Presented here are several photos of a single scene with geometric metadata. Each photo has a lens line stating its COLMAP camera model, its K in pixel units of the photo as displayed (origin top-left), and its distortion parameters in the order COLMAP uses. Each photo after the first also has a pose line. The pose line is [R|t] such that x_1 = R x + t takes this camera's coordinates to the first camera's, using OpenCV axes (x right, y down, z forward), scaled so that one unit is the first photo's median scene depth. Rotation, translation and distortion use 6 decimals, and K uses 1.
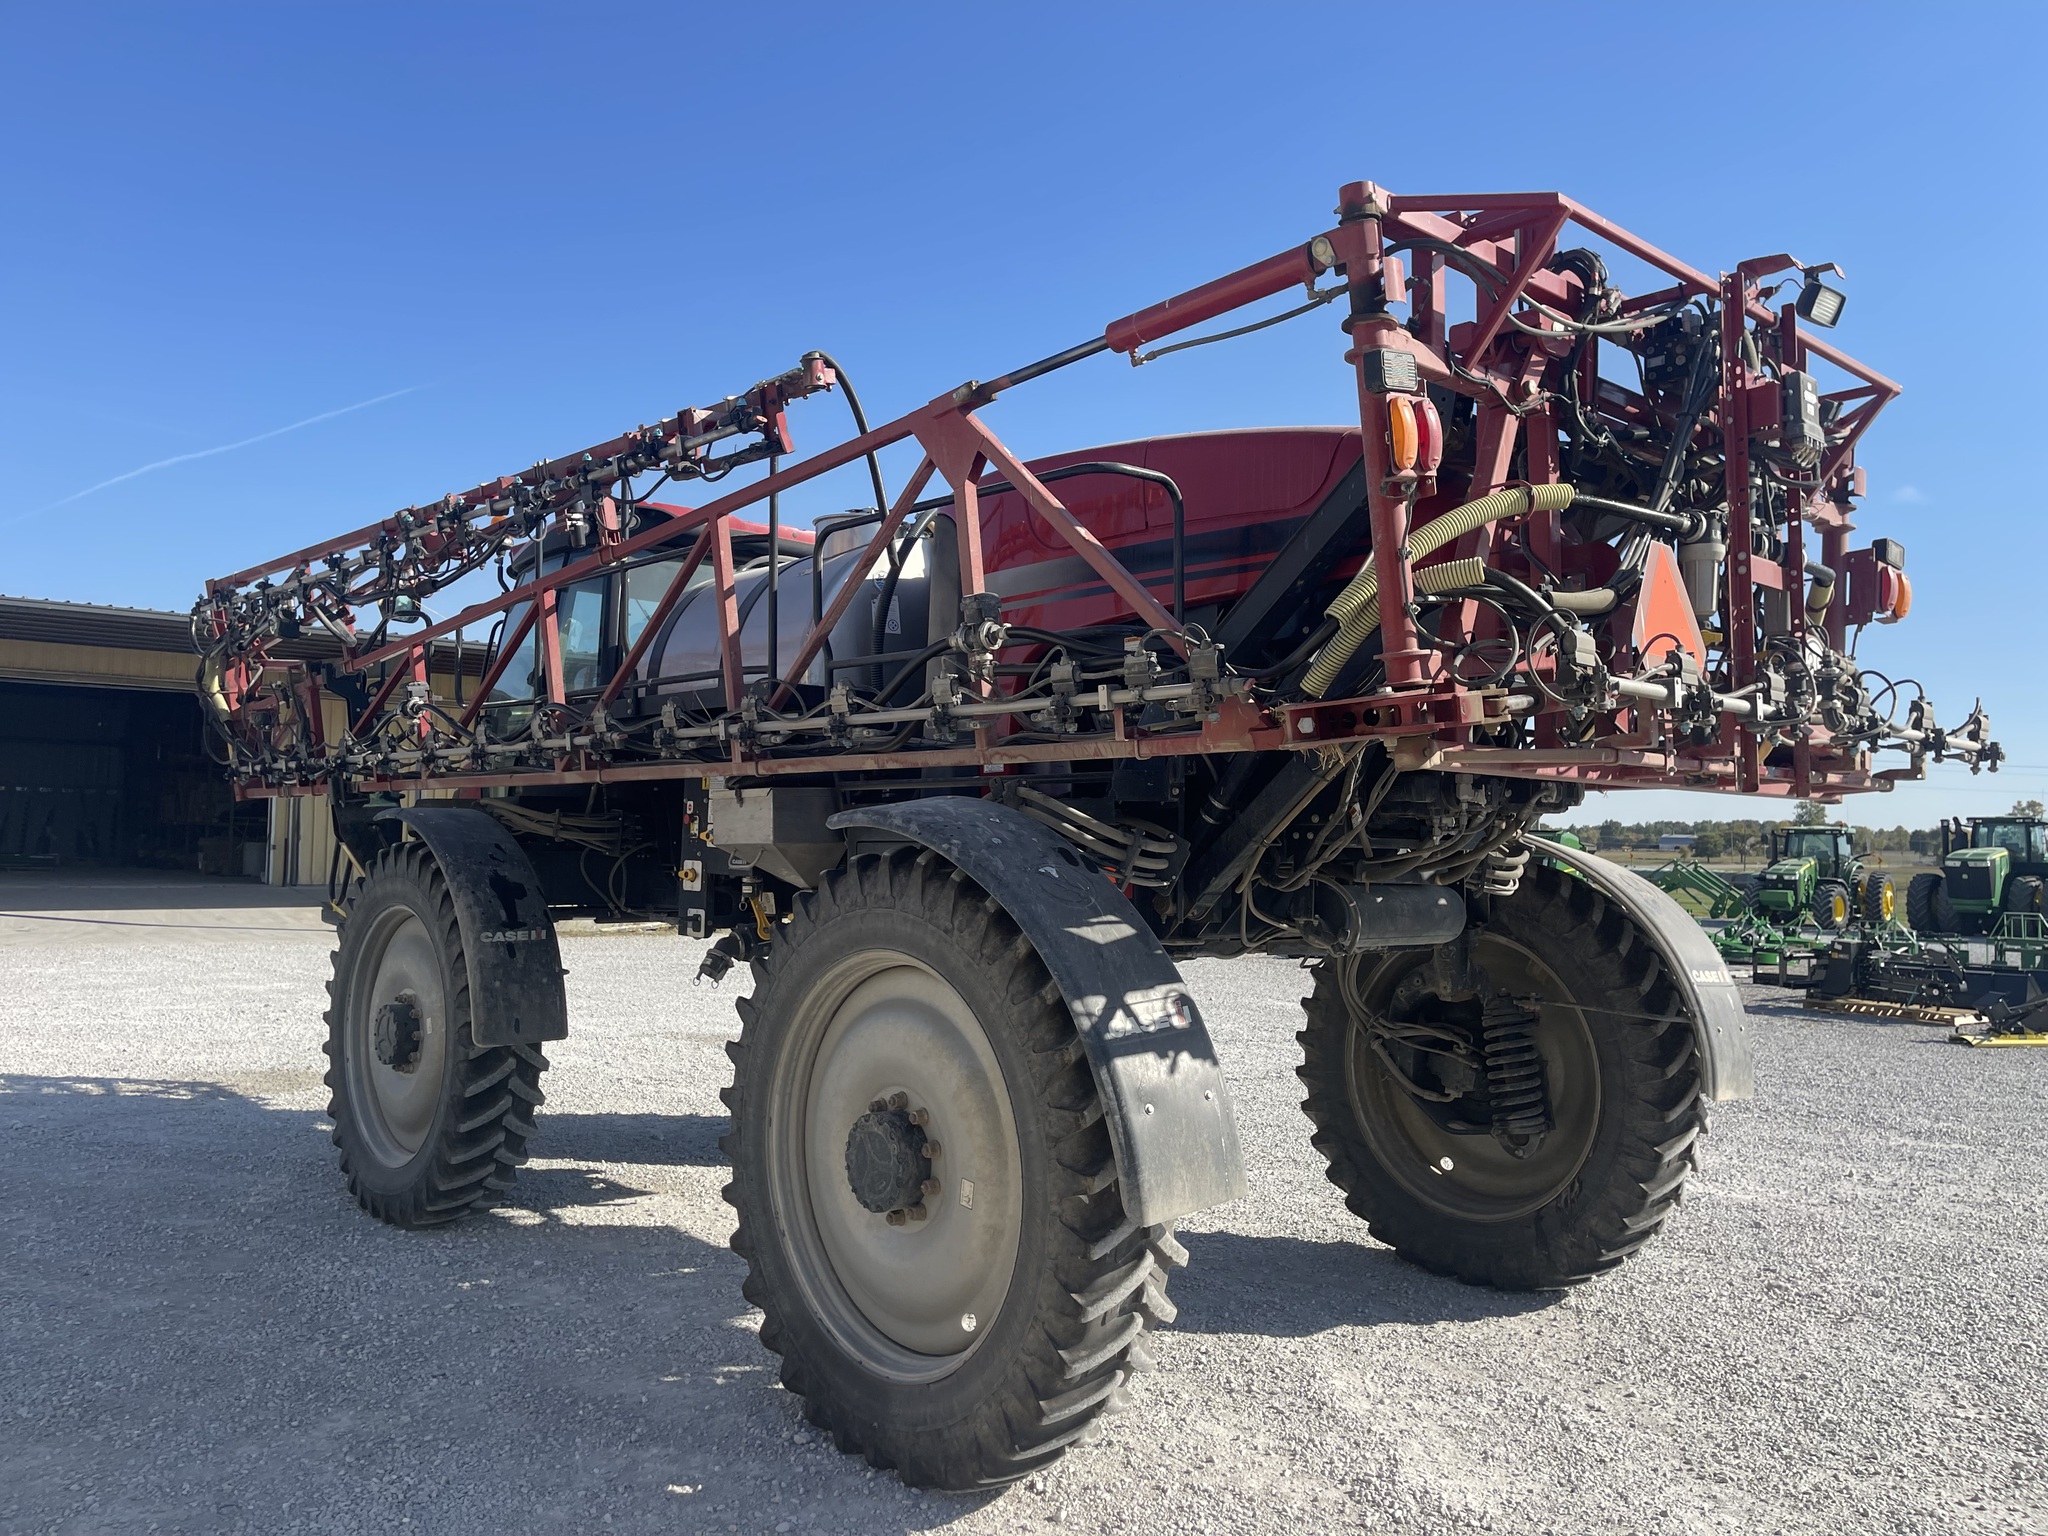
lens RADIAL K [[1552.5, 0, 1025.8], [0, 1552.5, 763.6], [0, 0, 1]] dist [0.058283, -0.067534]
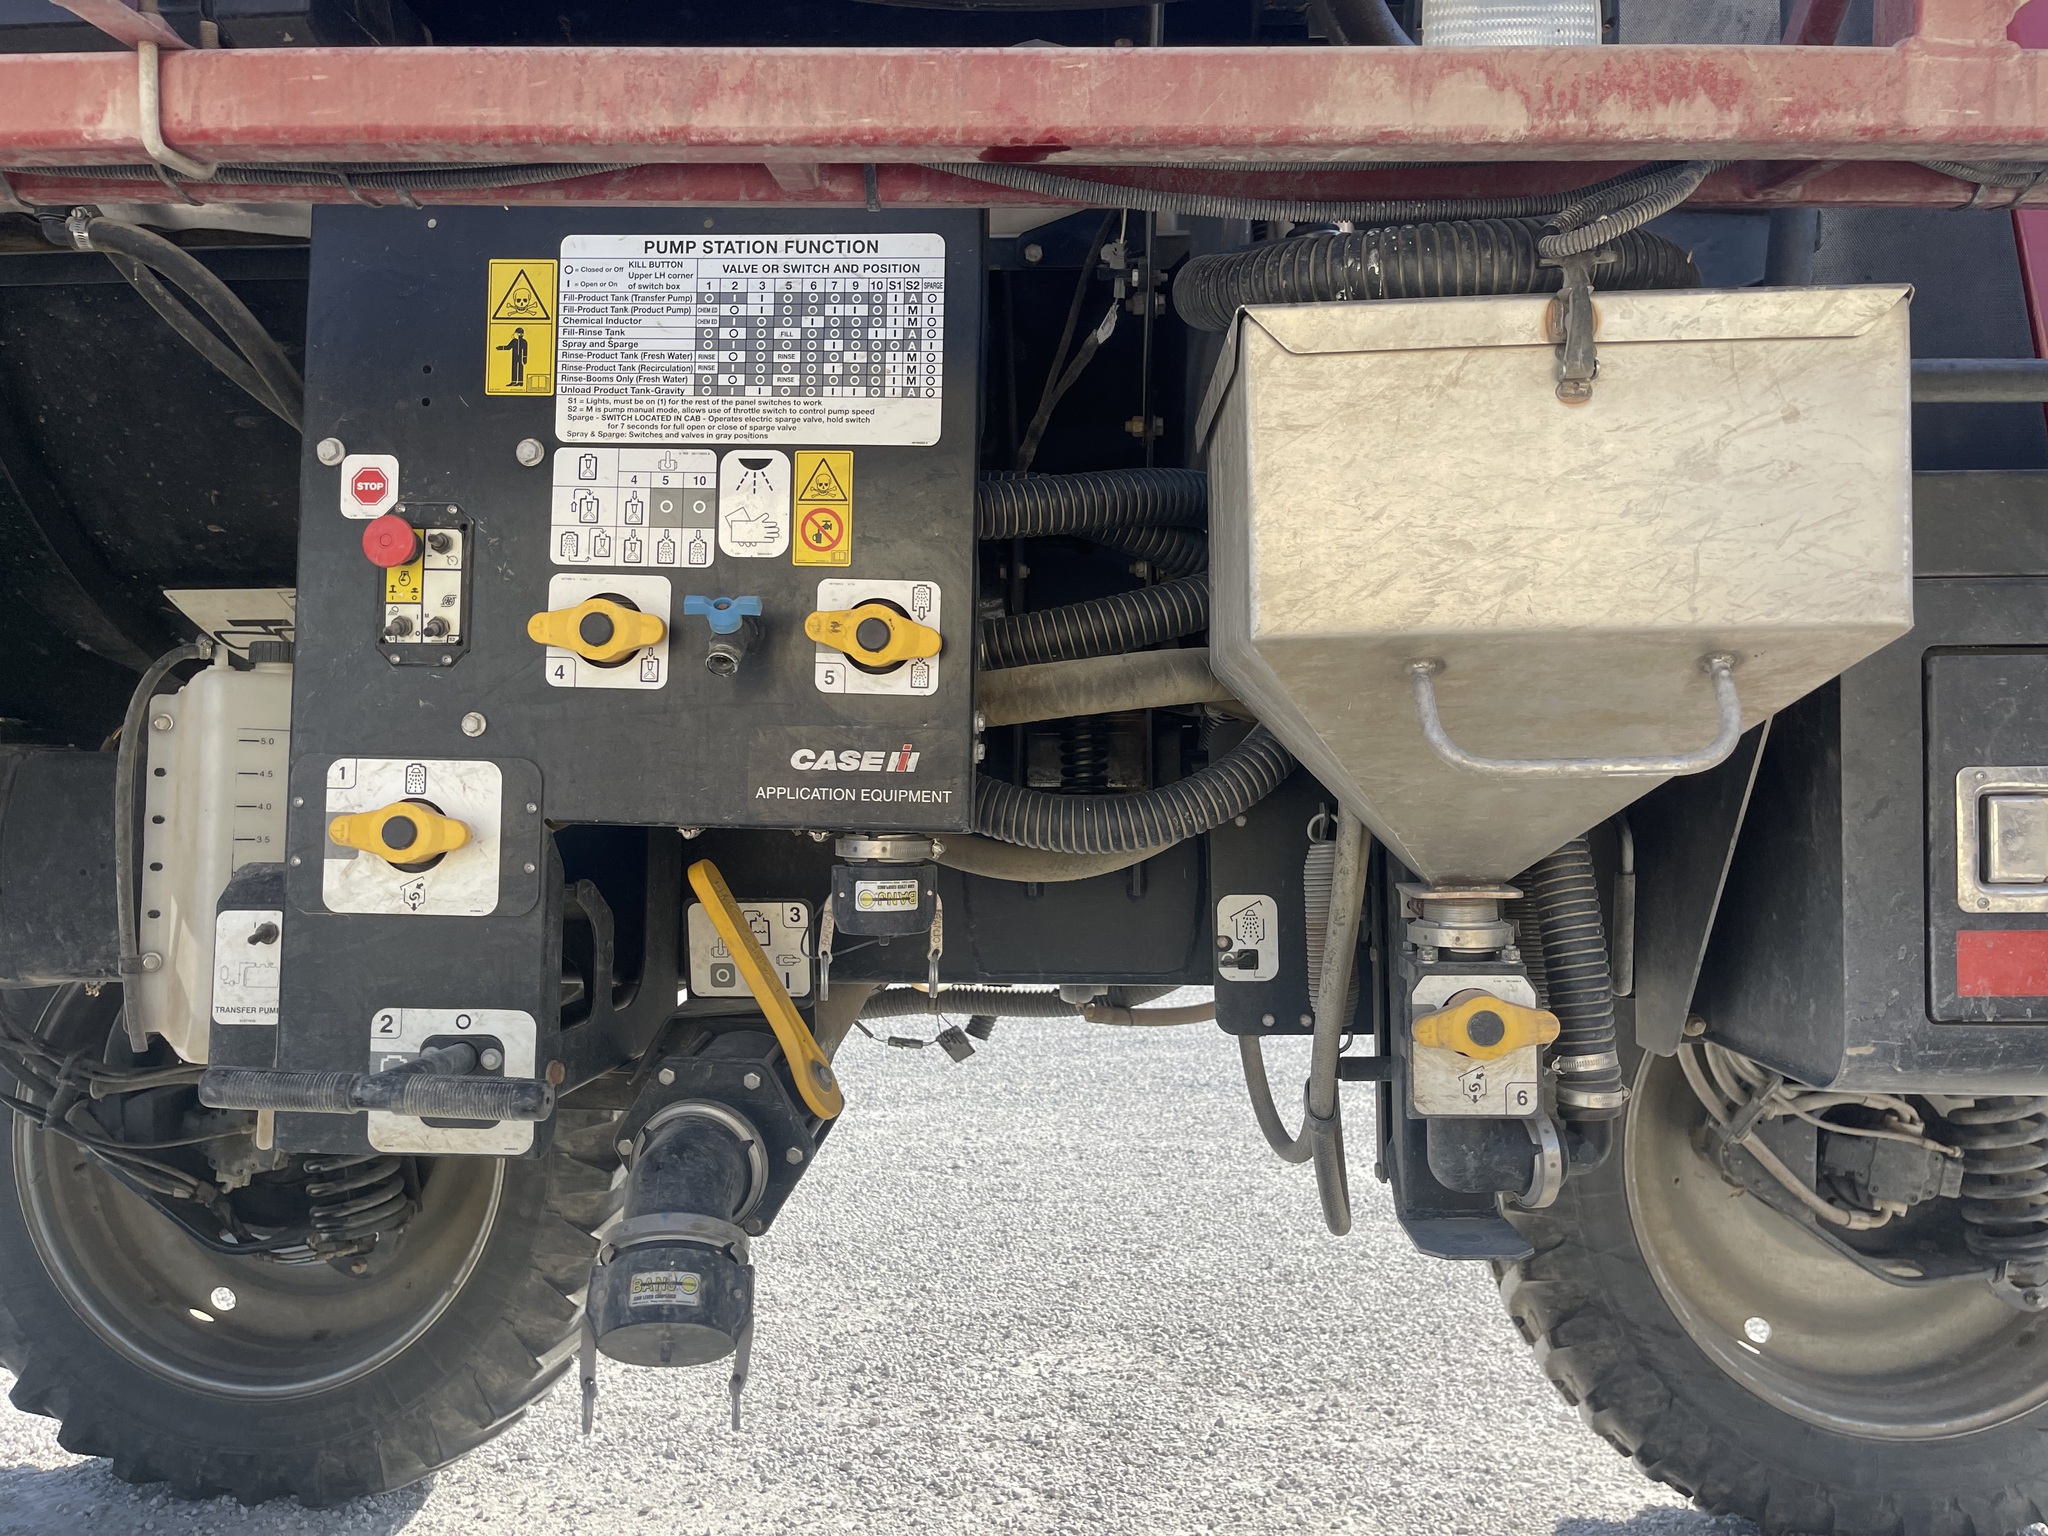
lens RADIAL K [[1552.5, 0, 1038.5], [0, 1552.5, 749.6], [0, 0, 1]] dist [0.058283, -0.067534]
pose [[0.702879, 0.011062, 0.711223, -0.299767], [-0.031576, 0.999379, 0.015663, 0.055959], [-0.710608, -0.033467, 0.702792, 0.816261]]
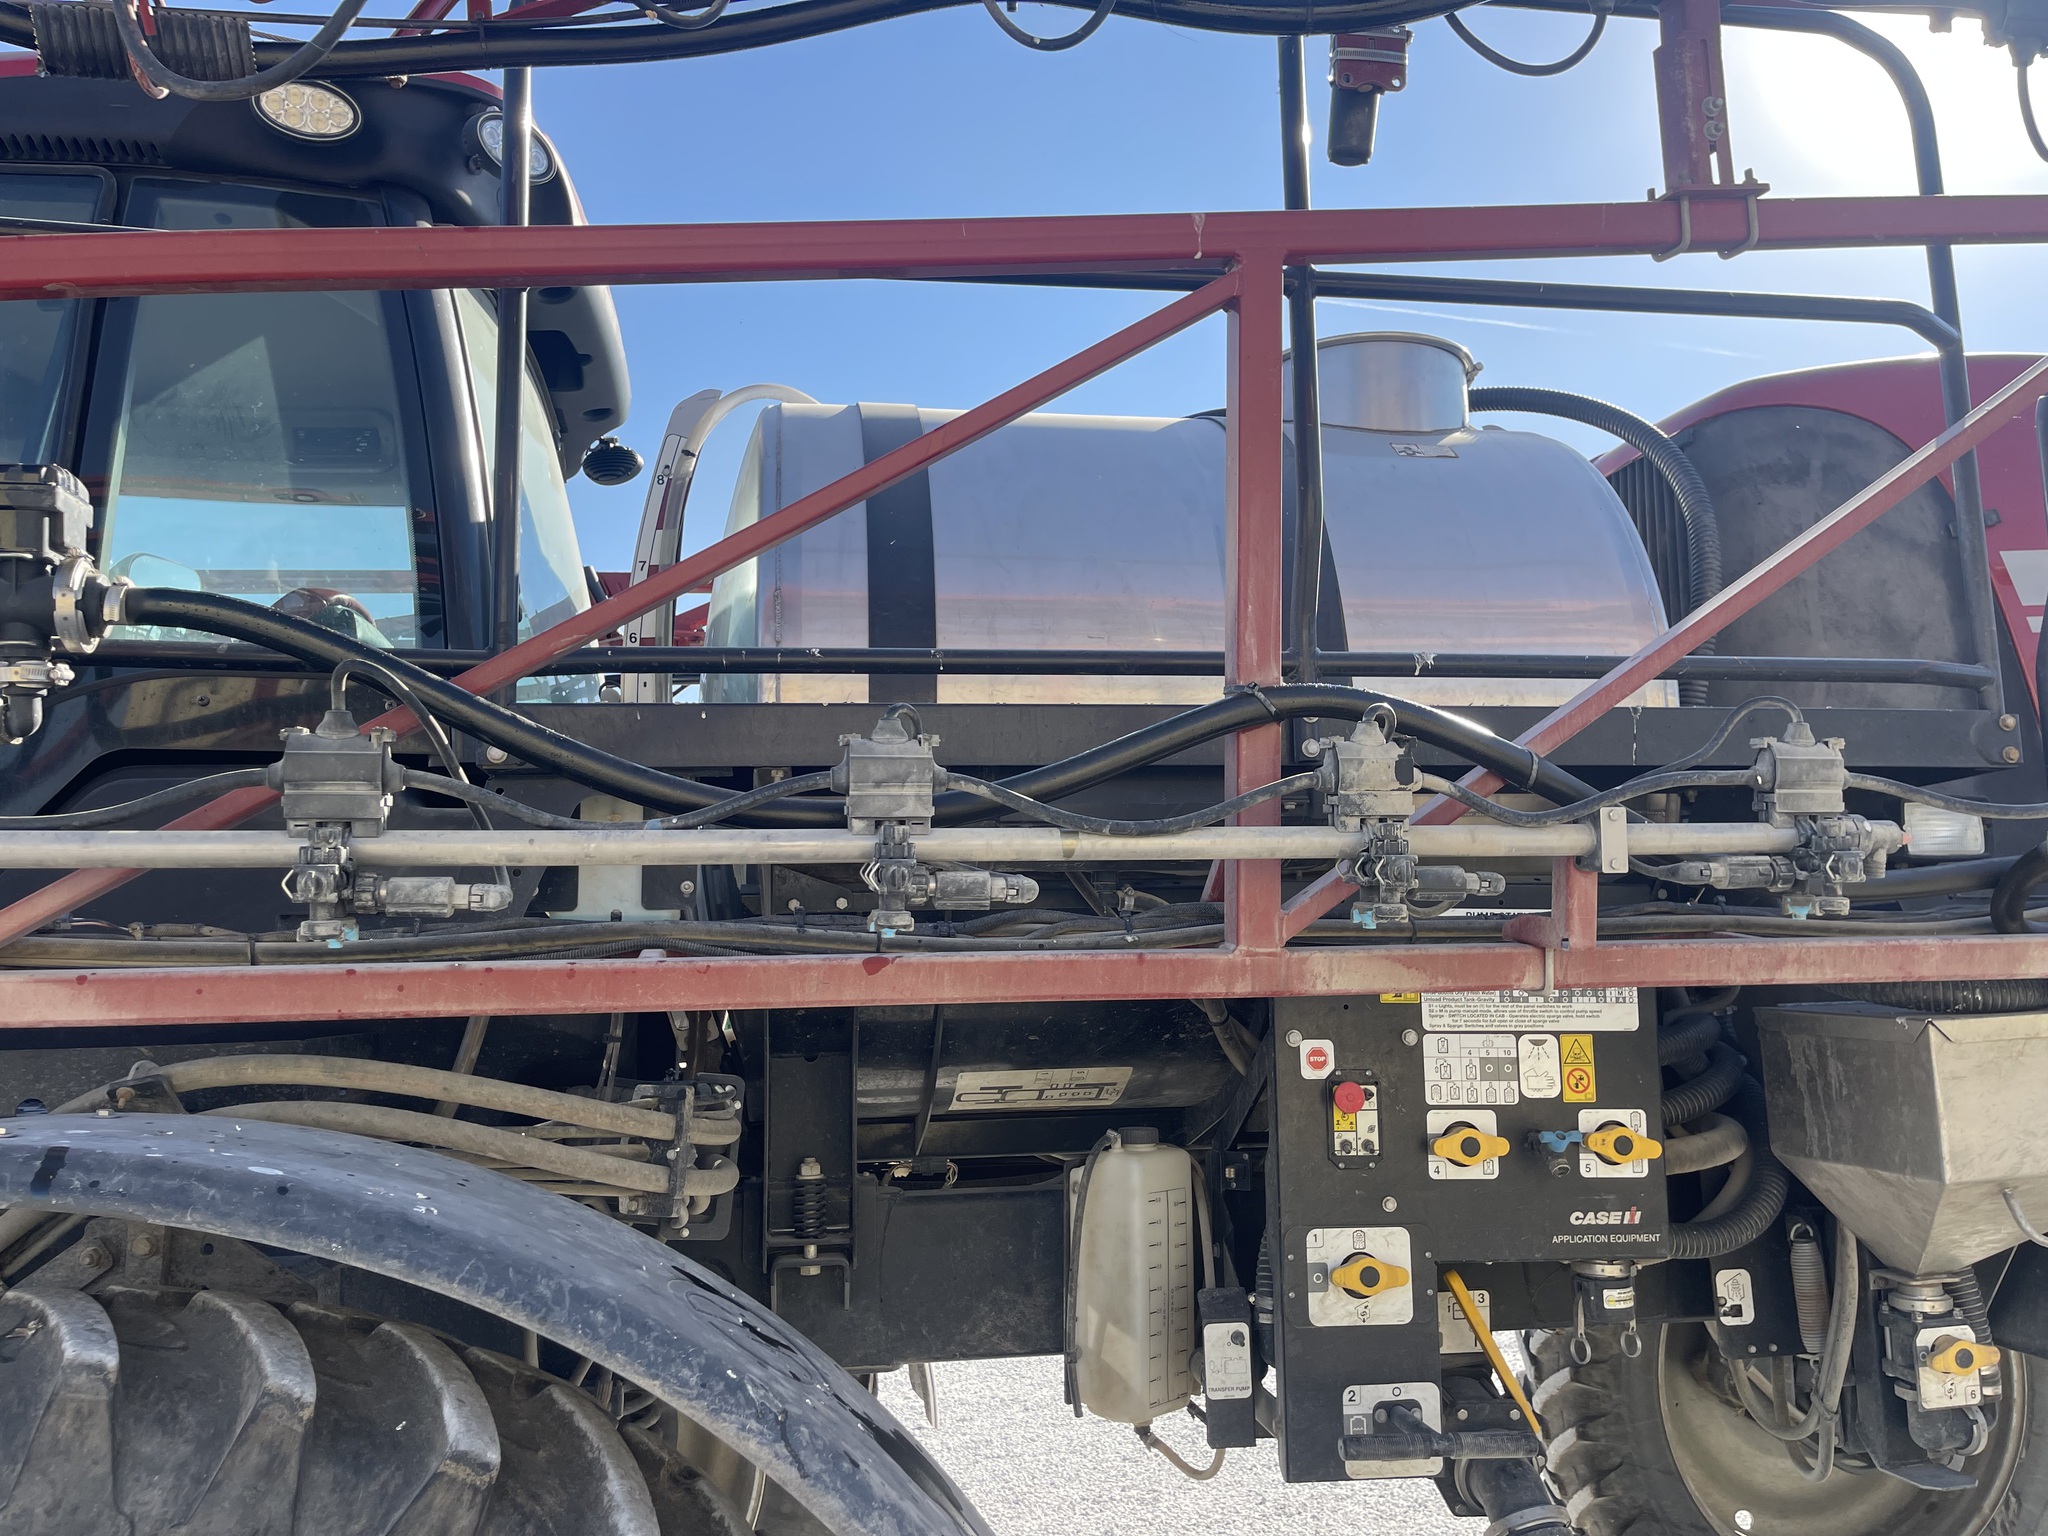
lens RADIAL K [[1552.5, 0, 1021.8], [0, 1552.5, 749.6], [0, 0, 1]] dist [0.058283, -0.067534]
pose [[0.548459, 0.108312, 0.829133, -0.534706], [-0.016305, 0.992772, -0.118903, 0.003697], [-0.836018, 0.051695, 0.546261, 0.884538]]
